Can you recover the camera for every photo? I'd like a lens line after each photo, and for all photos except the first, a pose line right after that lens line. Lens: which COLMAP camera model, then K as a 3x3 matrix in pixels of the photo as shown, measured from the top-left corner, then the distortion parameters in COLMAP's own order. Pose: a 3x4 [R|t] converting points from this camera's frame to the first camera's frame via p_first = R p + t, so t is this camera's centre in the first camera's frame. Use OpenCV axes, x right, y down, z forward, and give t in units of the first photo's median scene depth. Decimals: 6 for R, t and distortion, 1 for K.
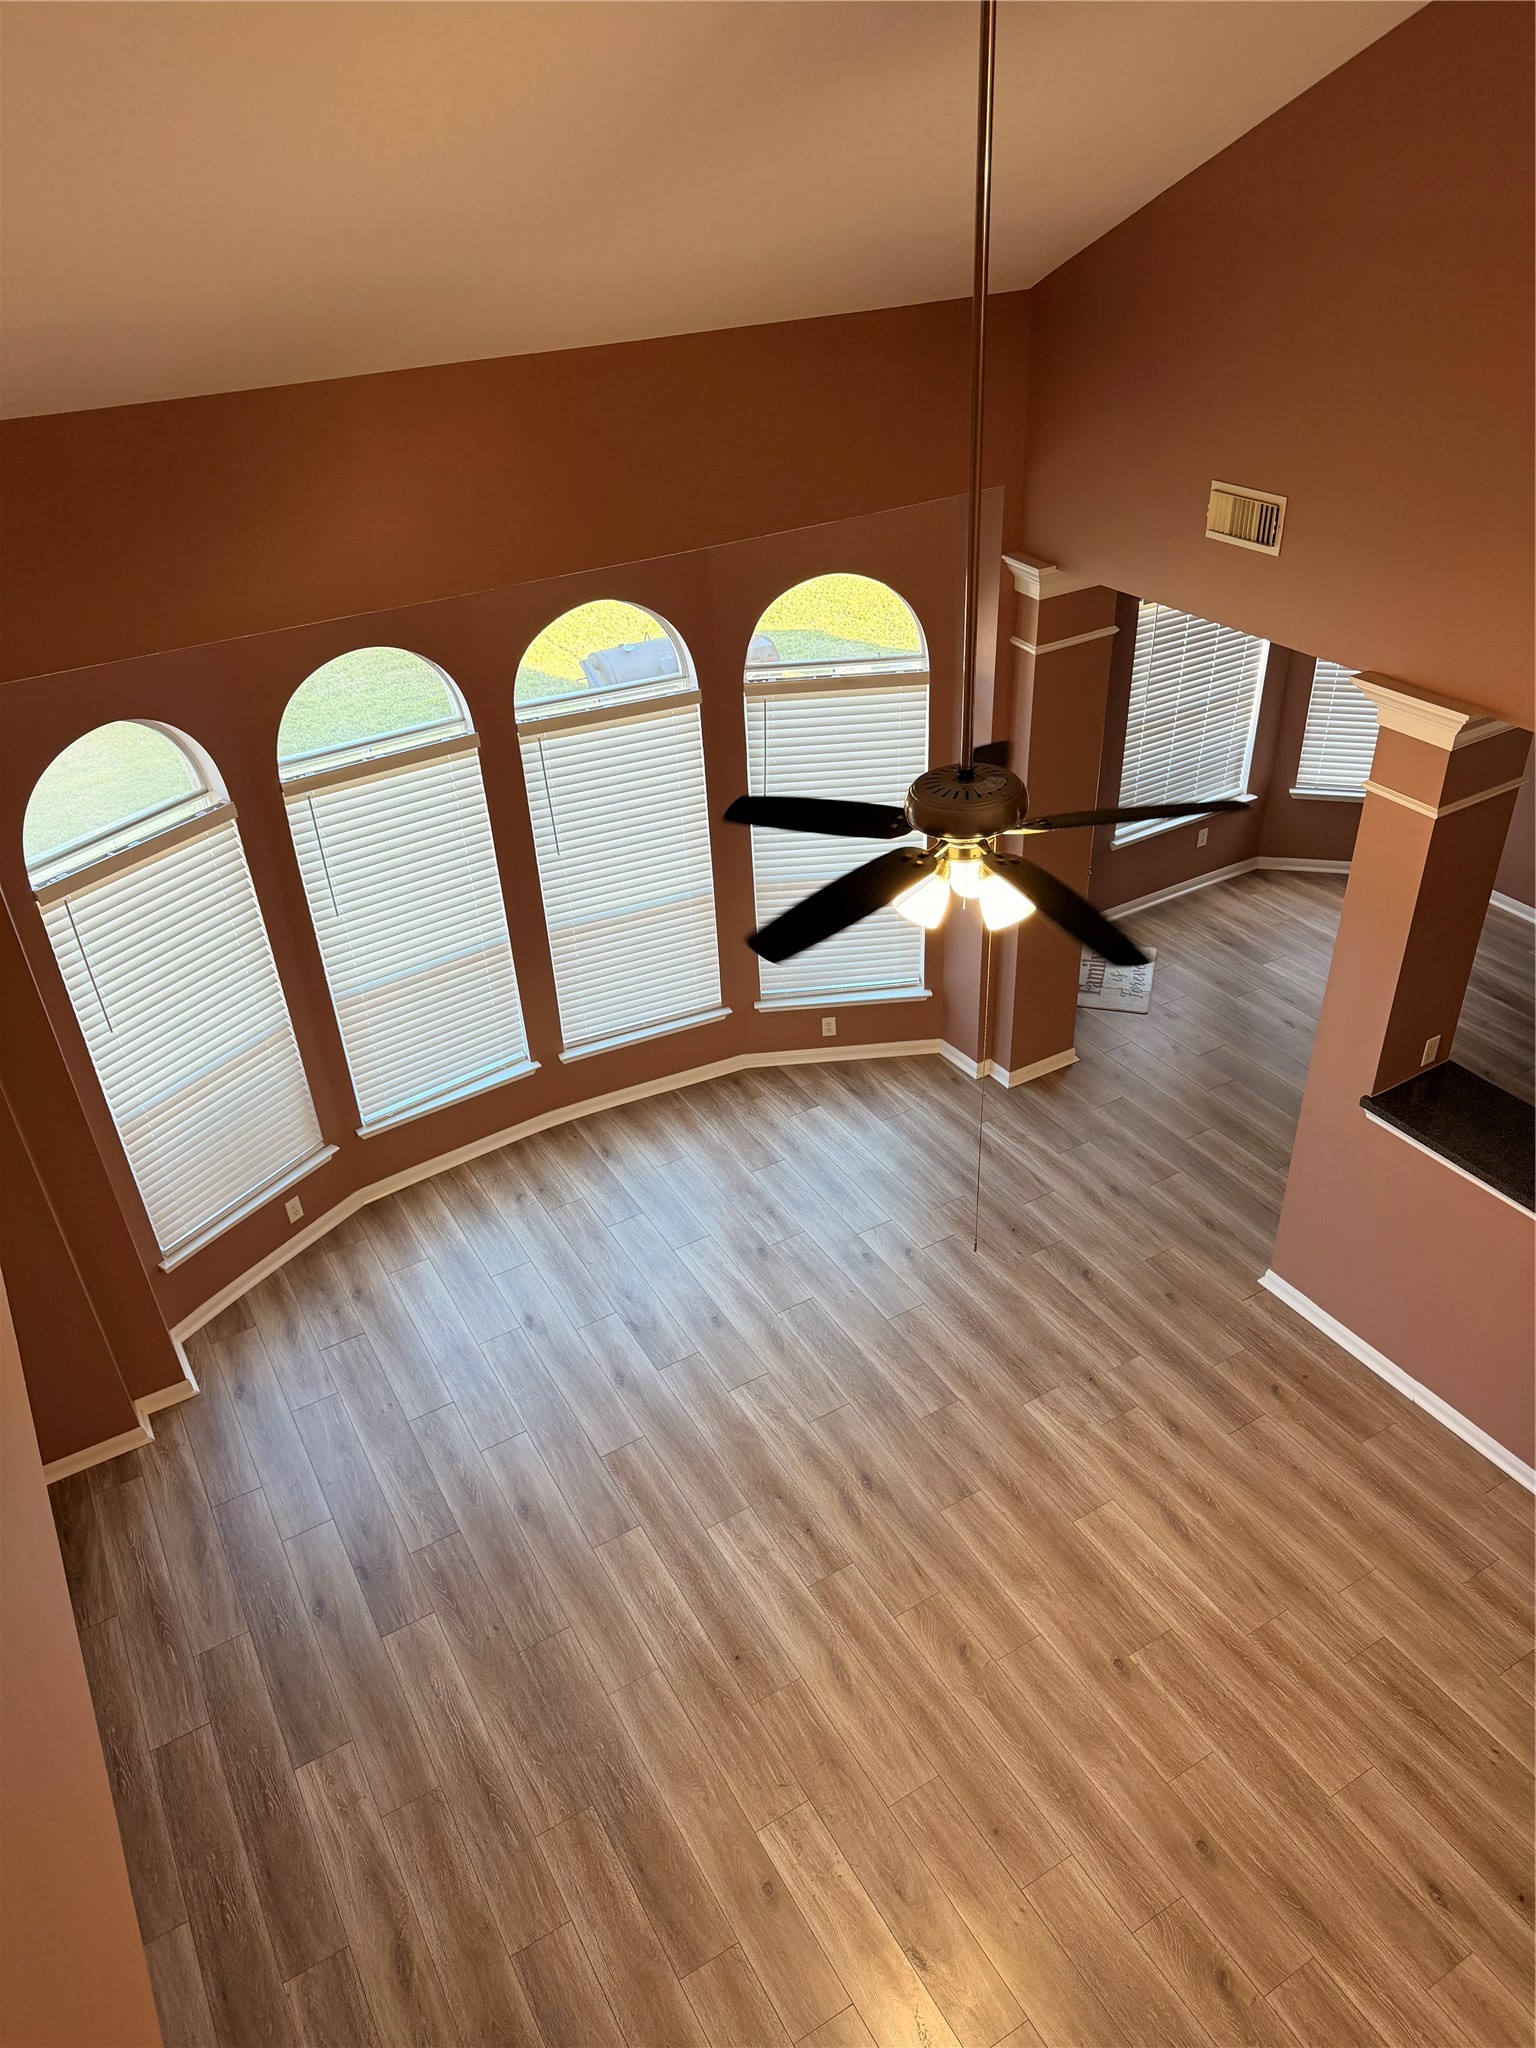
lens RADIAL K [[1430.8, 0, 752.8], [0, 1430.8, 1031.4], [0, 0, 1]] dist [0.067885, -0.129913]
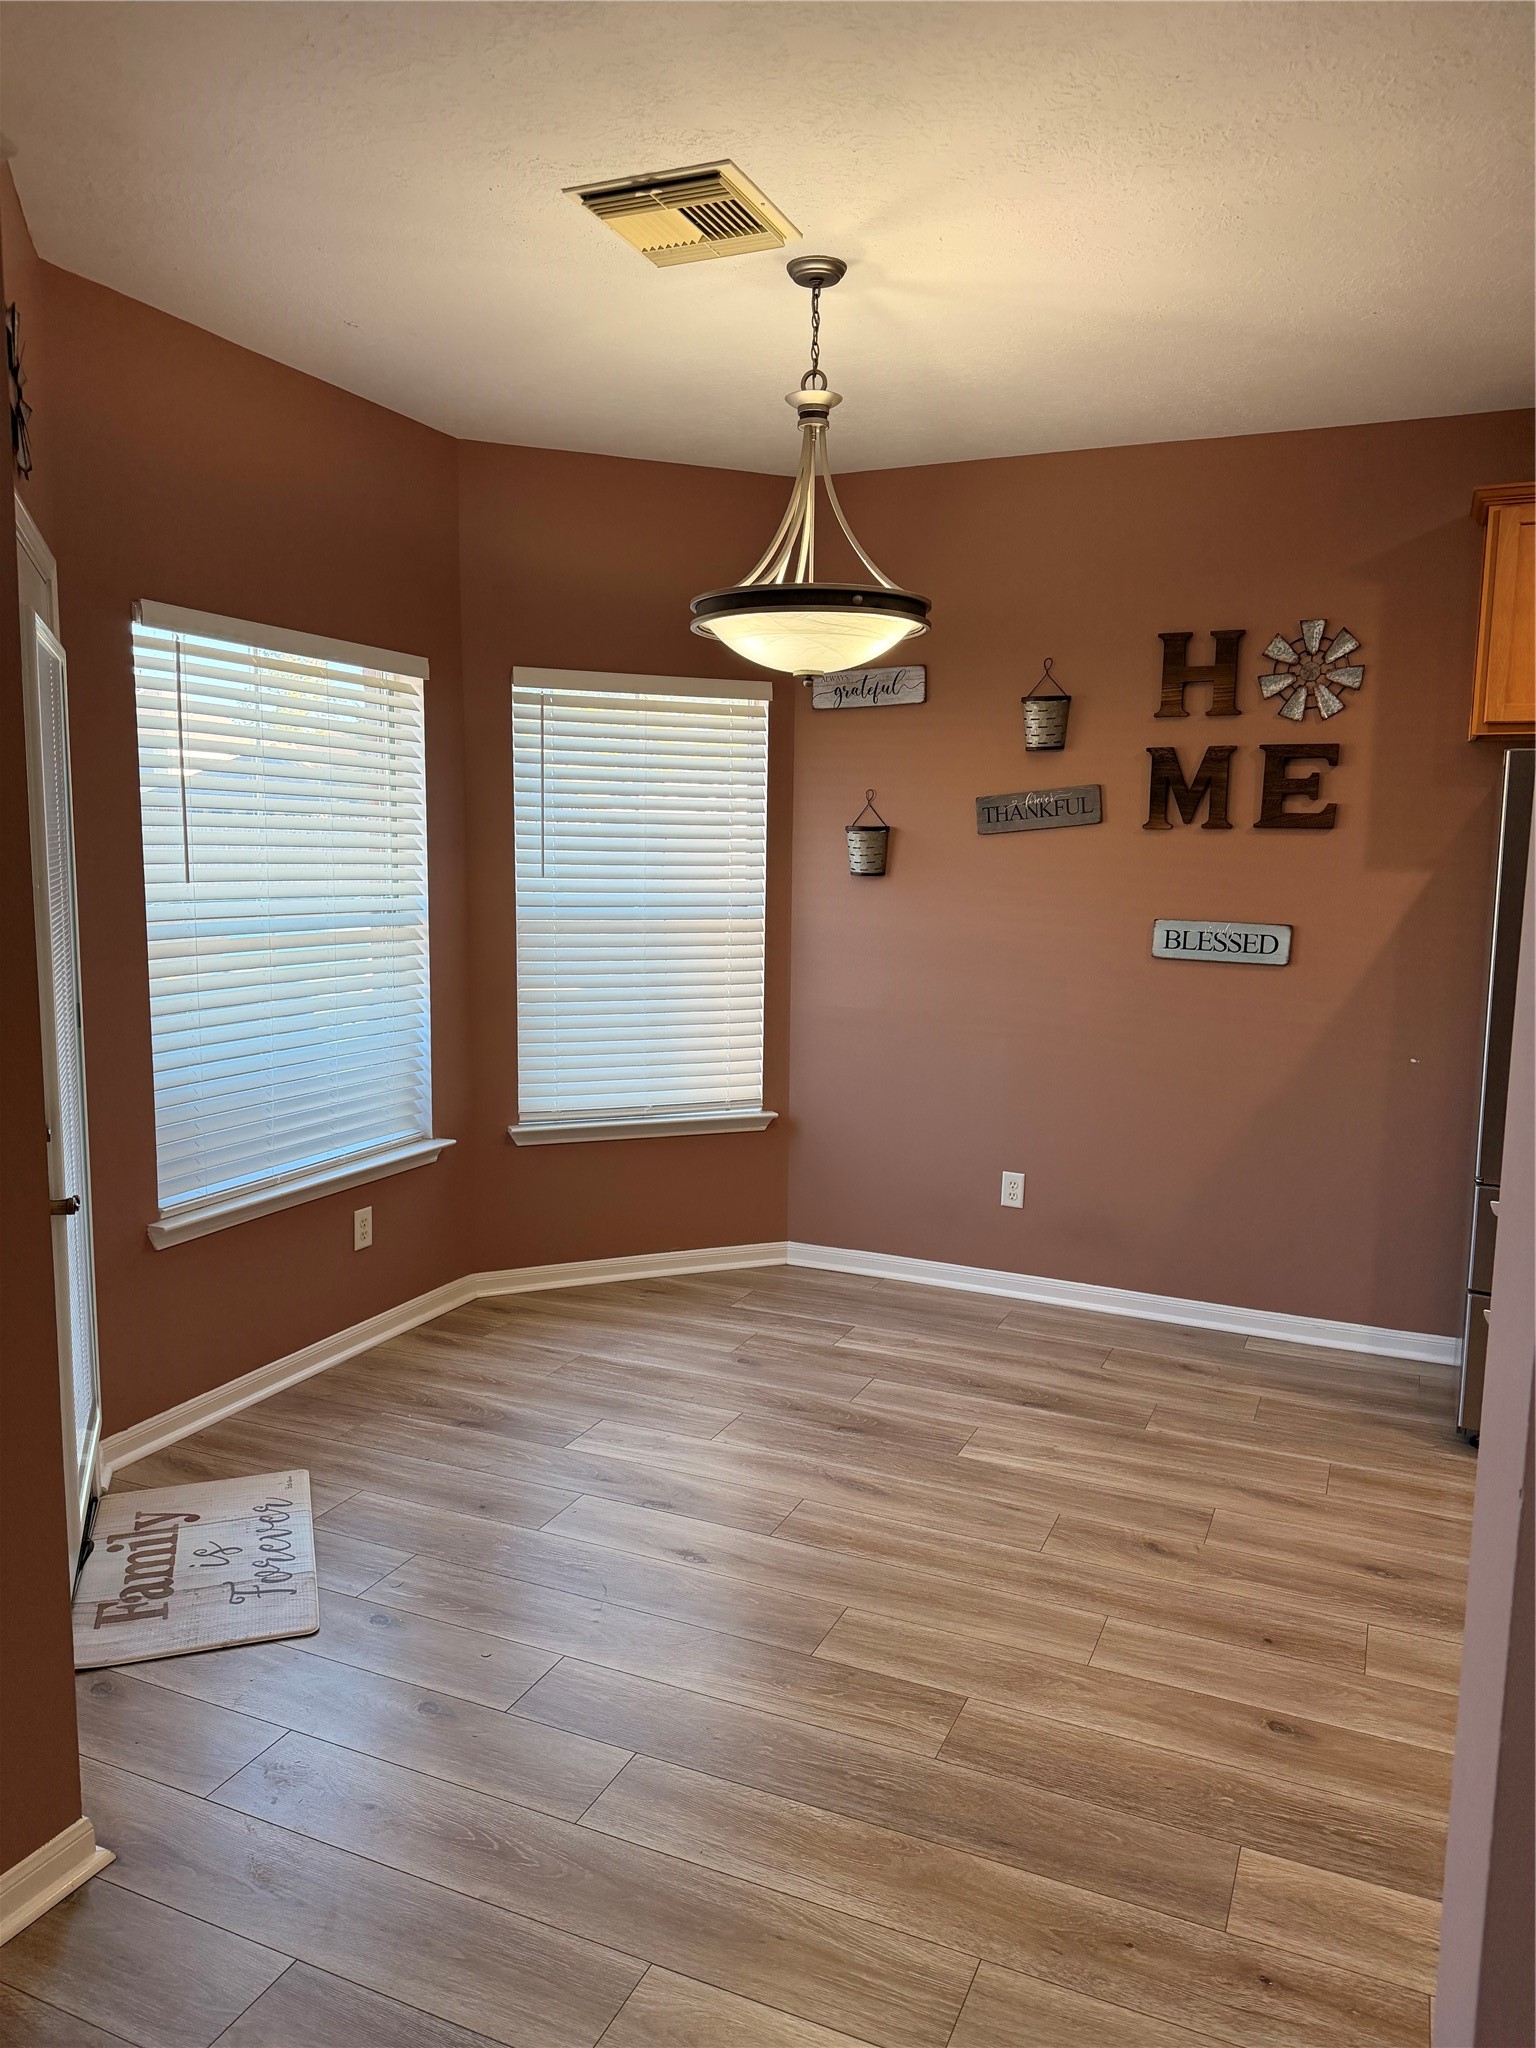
lens RADIAL K [[1430.8, 0, 752.8], [0, 1430.8, 1031.4], [0, 0, 1]] dist [0.067885, -0.129913]
pose [[0.810665, -0.024944, 0.584978, 0.160444], [0.283792, 0.890630, -0.355303, 0.010747], [-0.512136, 0.454044, 0.729082, 0.629504]]
